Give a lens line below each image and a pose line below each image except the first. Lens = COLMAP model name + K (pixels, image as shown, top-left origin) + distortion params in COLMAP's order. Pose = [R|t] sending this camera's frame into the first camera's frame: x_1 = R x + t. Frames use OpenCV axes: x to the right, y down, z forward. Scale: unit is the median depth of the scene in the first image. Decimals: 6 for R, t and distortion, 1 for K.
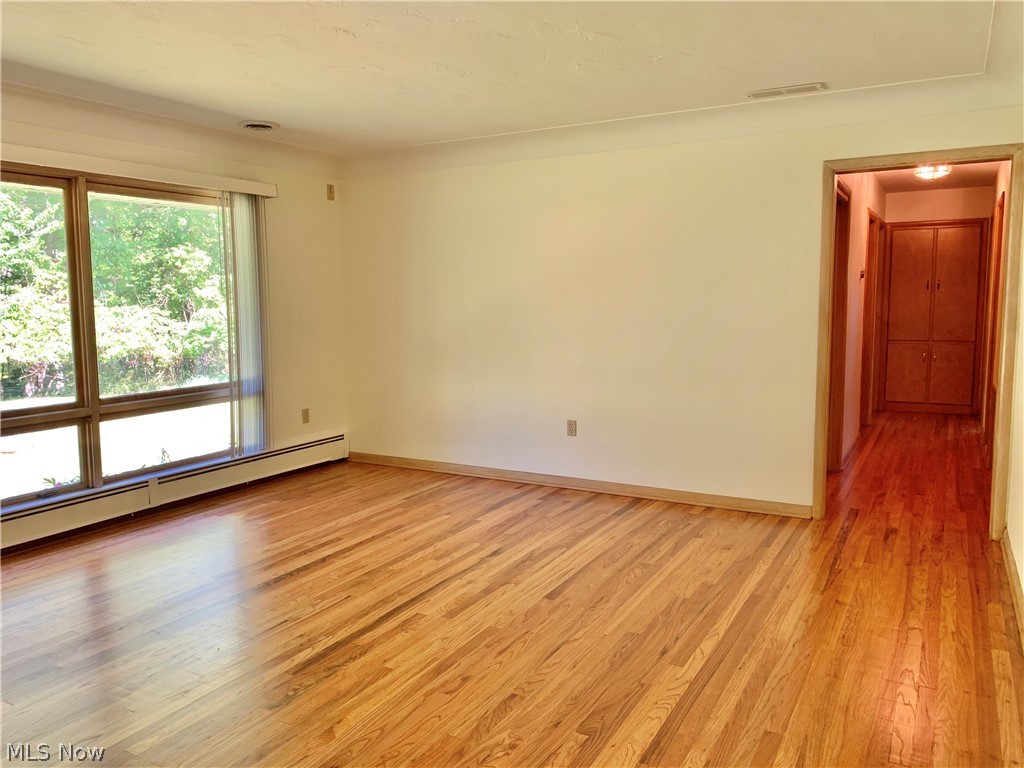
lens RADIAL K [[788.4, 0, 515.1], [0, 788.4, 371.3], [0, 0, 1]] dist [0.042564, -0.044025]
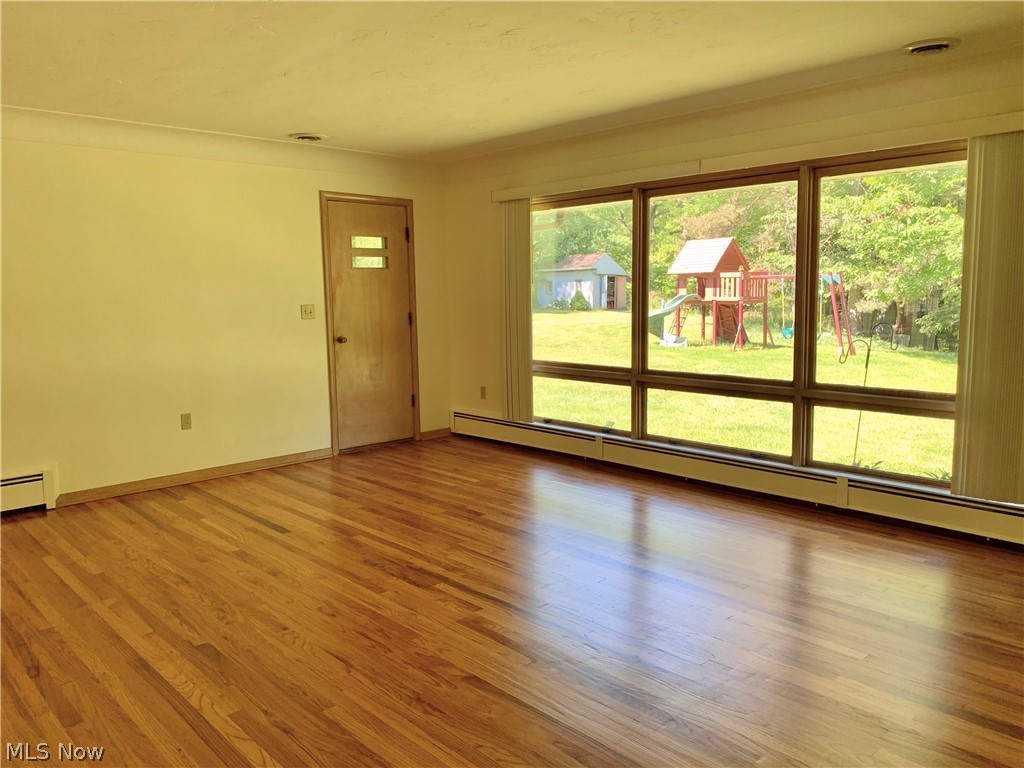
lens RADIAL K [[788.4, 0, 507.4], [0, 788.4, 385.0], [0, 0, 1]] dist [0.042564, -0.044025]
pose [[-0.319654, 0.130473, -0.938508, 0.598106], [-0.072307, 0.984227, 0.161456, -0.106340], [0.944771, 0.119471, -0.305178, 1.013053]]
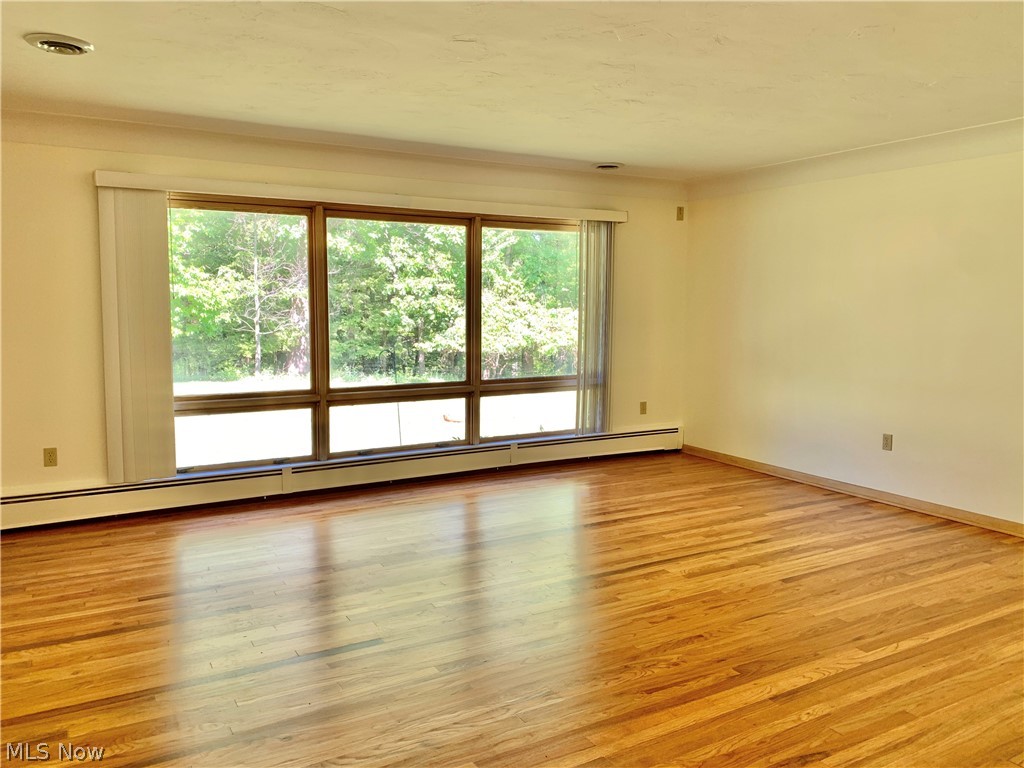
lens RADIAL K [[788.4, 0, 511.7], [0, 788.4, 374.1], [0, 0, 1]] dist [0.042564, -0.044025]
pose [[0.860024, 0.060886, -0.506608, 0.214409], [-0.061460, 0.997988, 0.015607, 0.000103], [0.506539, 0.017714, 0.862035, -0.137650]]
